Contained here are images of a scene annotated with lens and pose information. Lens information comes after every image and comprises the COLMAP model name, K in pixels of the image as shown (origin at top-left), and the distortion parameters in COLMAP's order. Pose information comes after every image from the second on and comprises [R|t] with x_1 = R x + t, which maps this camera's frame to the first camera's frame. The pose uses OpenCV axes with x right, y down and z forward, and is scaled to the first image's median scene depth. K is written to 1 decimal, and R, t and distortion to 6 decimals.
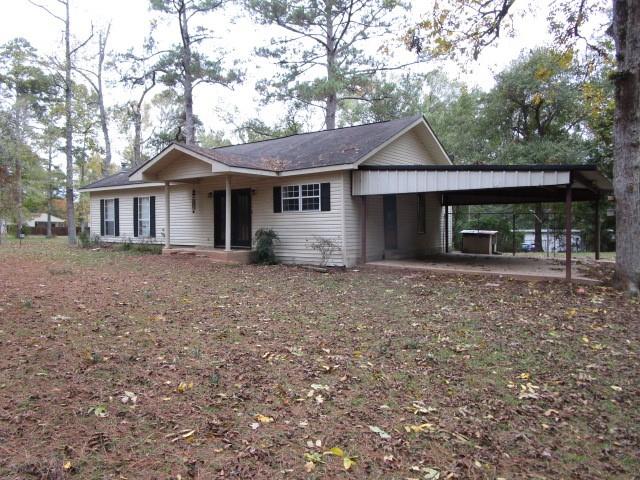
lens RADIAL K [[457.3, 0, 320.4], [0, 457.3, 239.9], [0, 0, 1]] dist [-0.027473, 0.008246]
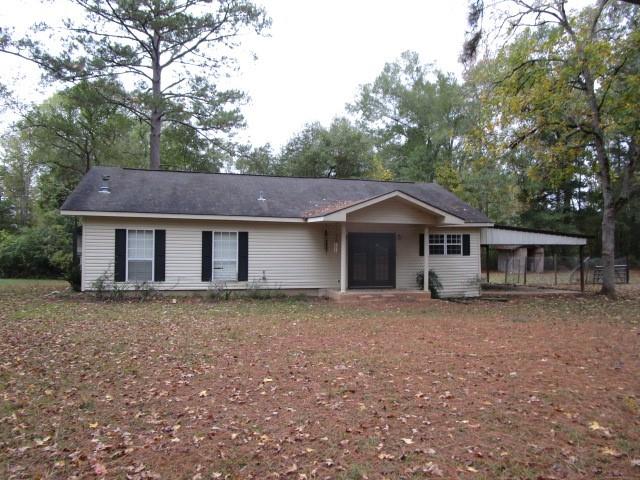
lens RADIAL K [[457.3, 0, 320.5], [0, 457.3, 239.1], [0, 0, 1]] dist [-0.027473, 0.008246]
pose [[0.618505, 0.021624, 0.785483, -1.236937], [0.014556, 0.999134, -0.038967, -0.063413], [-0.785646, 0.035535, 0.617655, 0.502255]]
